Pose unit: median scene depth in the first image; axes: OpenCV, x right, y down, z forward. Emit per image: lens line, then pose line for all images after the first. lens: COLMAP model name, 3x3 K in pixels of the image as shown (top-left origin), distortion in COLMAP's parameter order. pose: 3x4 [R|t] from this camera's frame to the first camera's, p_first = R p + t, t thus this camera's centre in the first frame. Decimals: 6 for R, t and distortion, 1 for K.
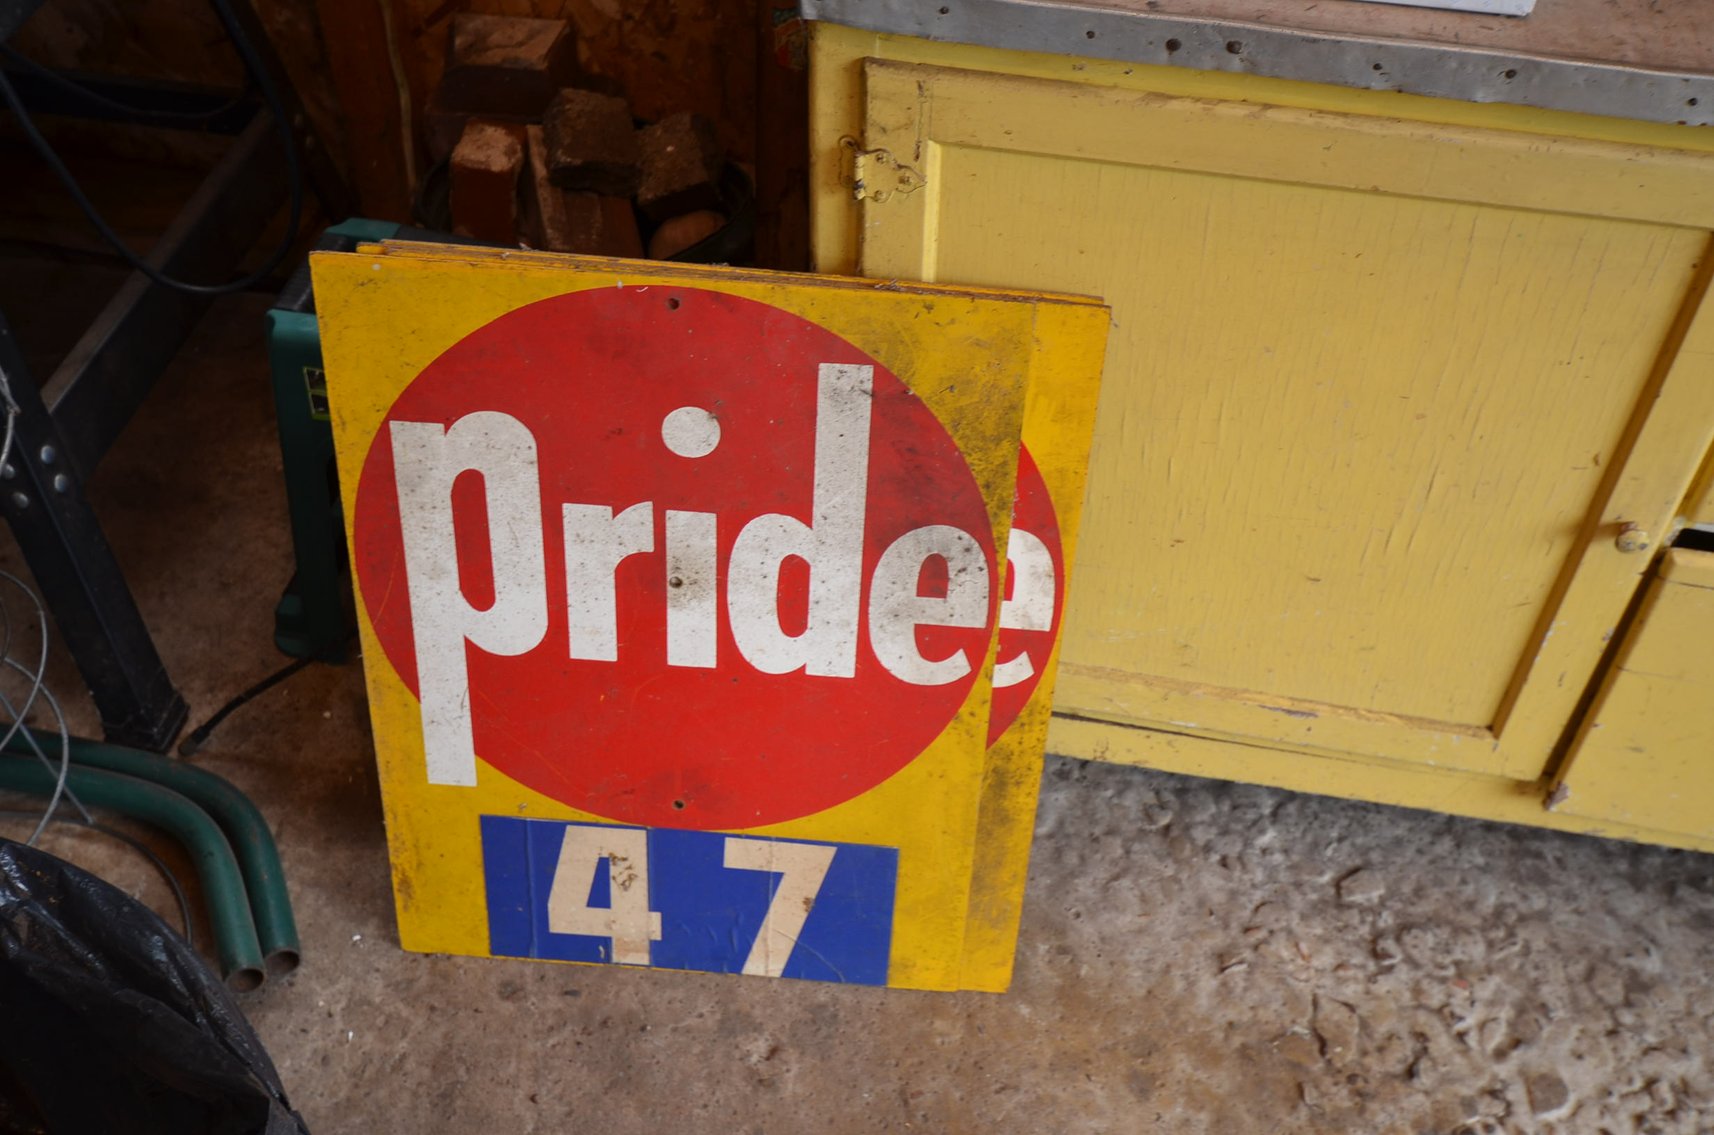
lens RADIAL K [[1674.9, 0, 857.0], [0, 1674.9, 567.5], [0, 0, 1]] dist [0.032488, 0.002968]
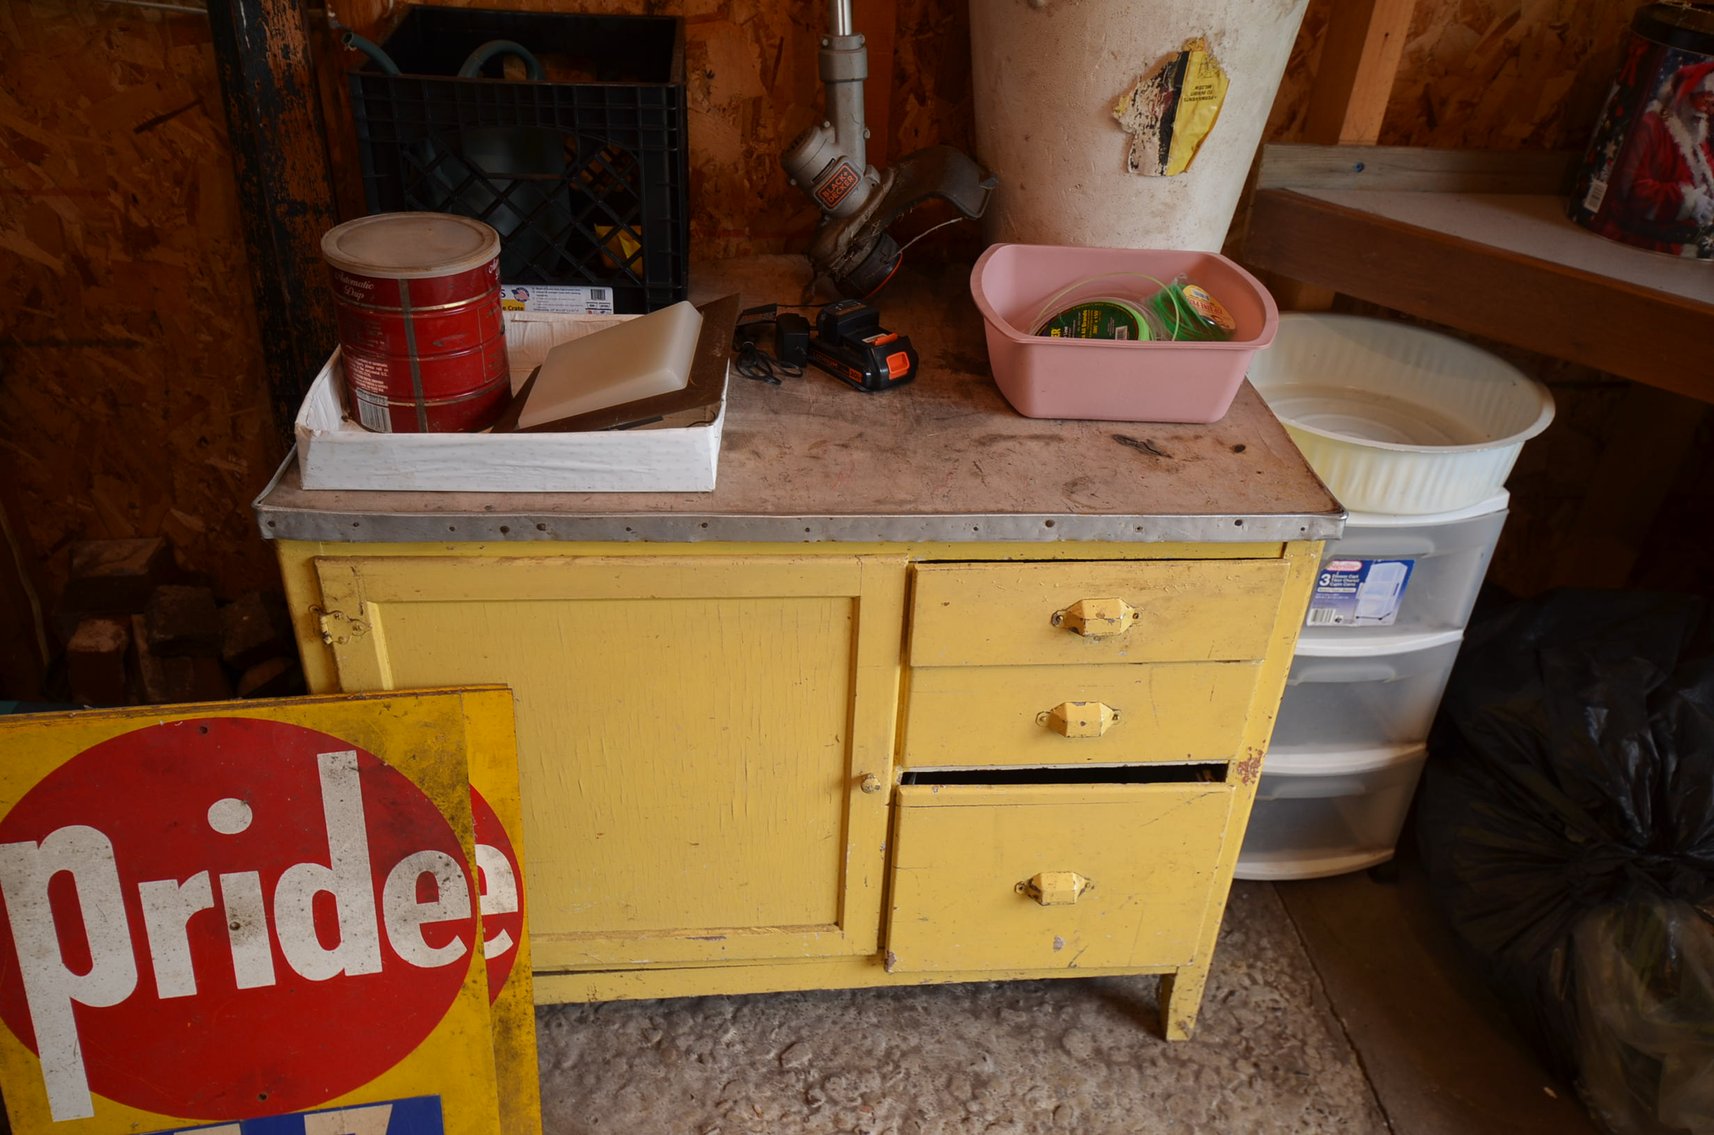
lens RADIAL K [[1330.0, 0, 861.3], [0, 1330.0, 588.1], [0, 0, 1]] dist [0.025505, -0.012699]
pose [[0.961600, -0.125200, 0.244235, 0.151904], [0.175632, 0.964532, -0.197056, 0.047203], [-0.210901, 0.232384, 0.949483, -0.225079]]
